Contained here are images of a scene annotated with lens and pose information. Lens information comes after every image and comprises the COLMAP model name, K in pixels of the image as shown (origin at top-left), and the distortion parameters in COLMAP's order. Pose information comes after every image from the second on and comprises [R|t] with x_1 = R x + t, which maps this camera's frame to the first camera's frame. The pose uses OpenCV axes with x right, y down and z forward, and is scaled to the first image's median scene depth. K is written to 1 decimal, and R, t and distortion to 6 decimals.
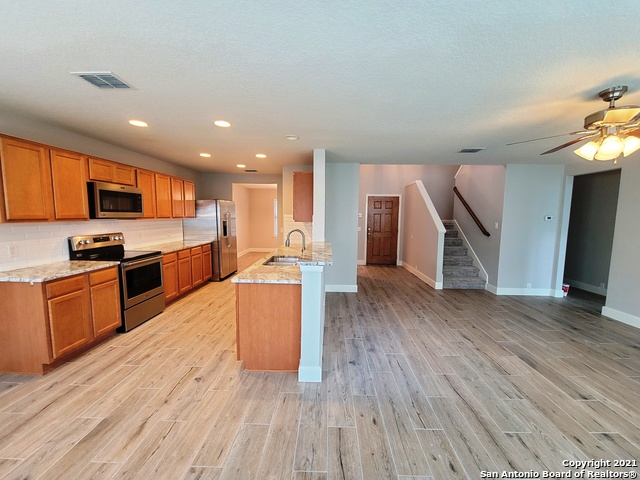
lens RADIAL K [[261.5, 0, 323.6], [0, 261.5, 242.2], [0, 0, 1]] dist [0.003825, -0.002928]
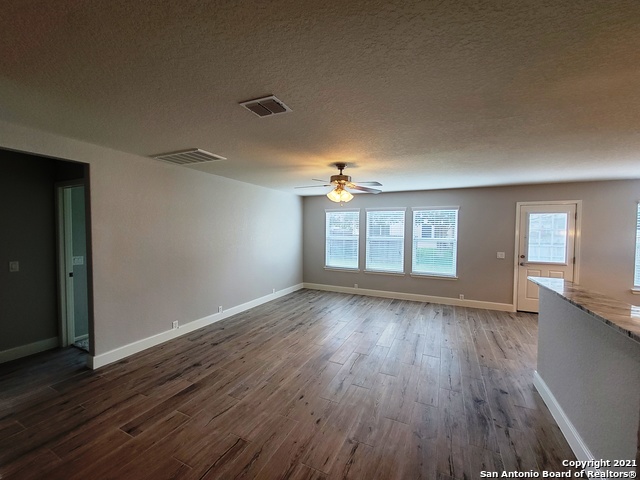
lens RADIAL K [[261.5, 0, 323.9], [0, 261.5, 240.3], [0, 0, 1]] dist [0.003825, -0.002928]
pose [[-0.915544, -0.035306, 0.400666, 0.259615], [0.020558, 0.990730, 0.134279, -0.169664], [-0.401693, 0.131175, -0.906331, 1.534226]]
